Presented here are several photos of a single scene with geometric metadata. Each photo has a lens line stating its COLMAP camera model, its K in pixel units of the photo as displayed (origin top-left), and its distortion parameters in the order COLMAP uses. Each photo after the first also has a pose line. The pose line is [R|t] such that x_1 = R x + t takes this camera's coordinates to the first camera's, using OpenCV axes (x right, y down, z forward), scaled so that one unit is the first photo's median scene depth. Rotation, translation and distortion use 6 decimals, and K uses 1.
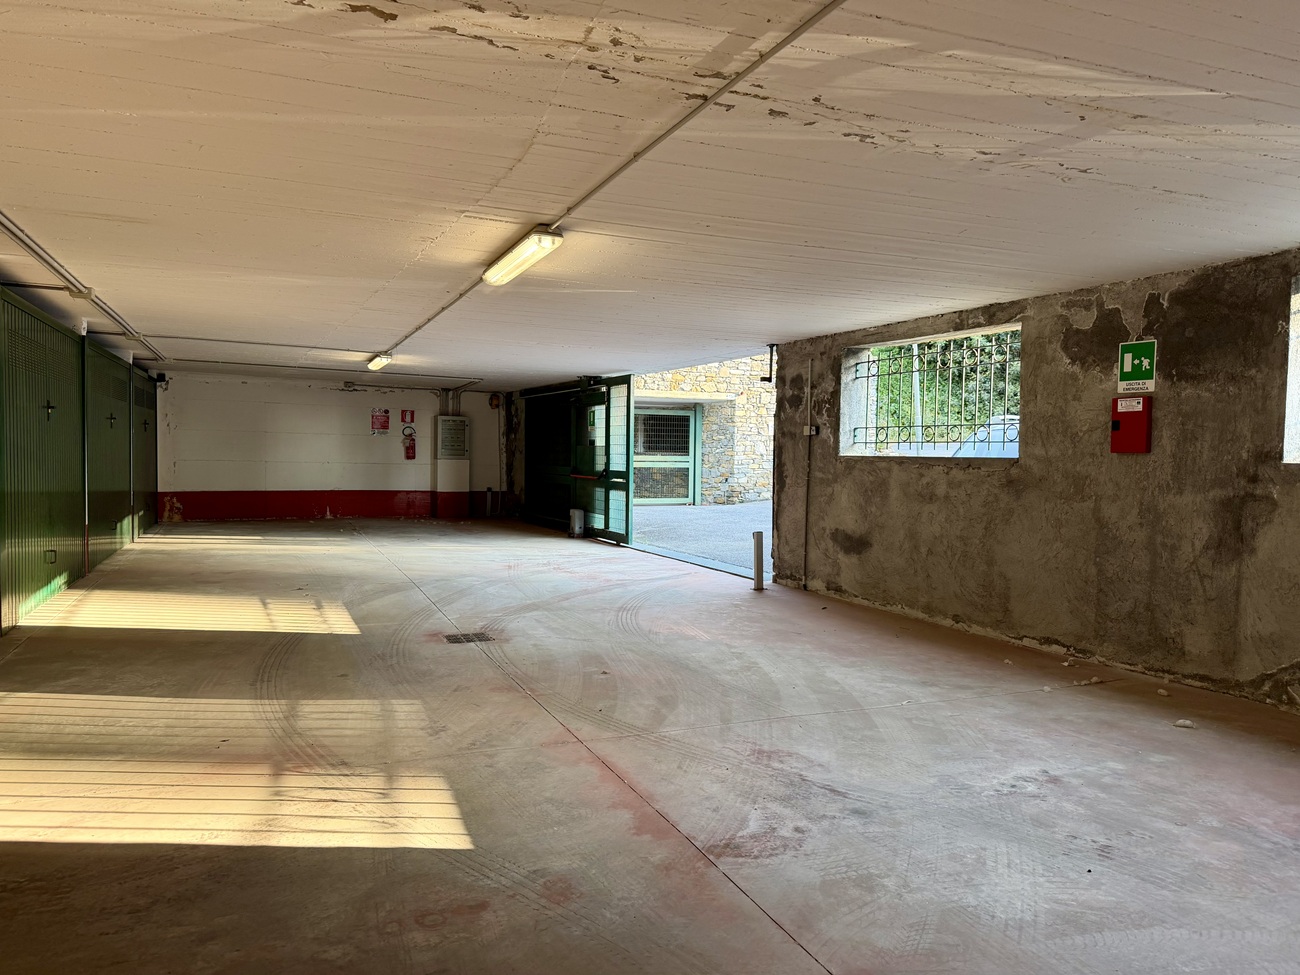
lens RADIAL K [[908.6, 0, 650.0], [0, 908.6, 487.5], [0, 0, 1]] dist [0.045768, -0.063284]
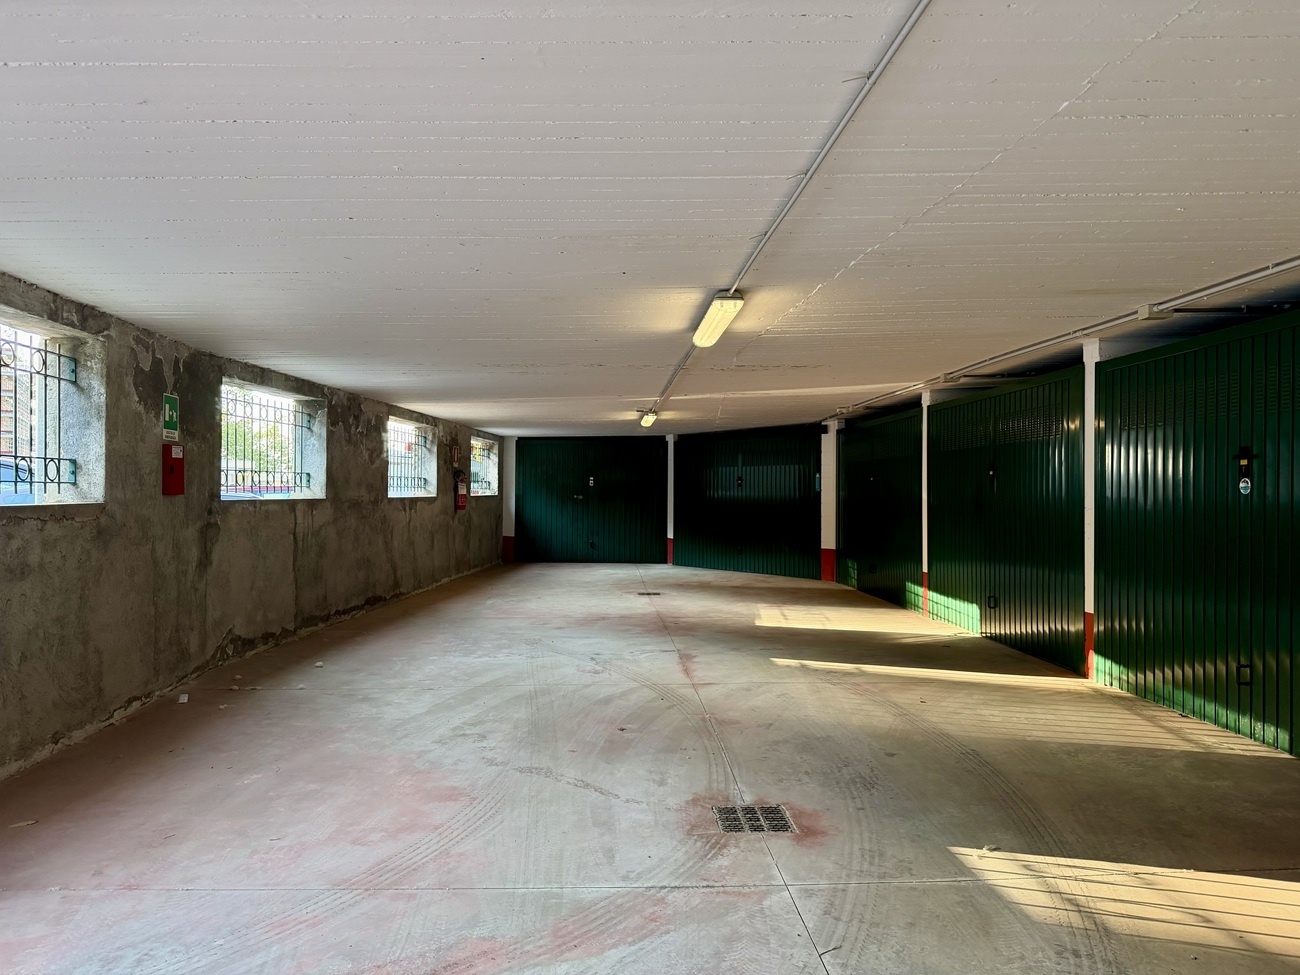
lens RADIAL K [[908.6, 0, 650.0], [0, 908.6, 487.5], [0, 0, 1]] dist [0.045768, -0.063284]
pose [[-0.942521, -0.015995, 0.333765, -0.354127], [-0.002876, 0.999205, 0.039764, -0.083681], [-0.334135, 0.036519, -0.941817, 1.676727]]
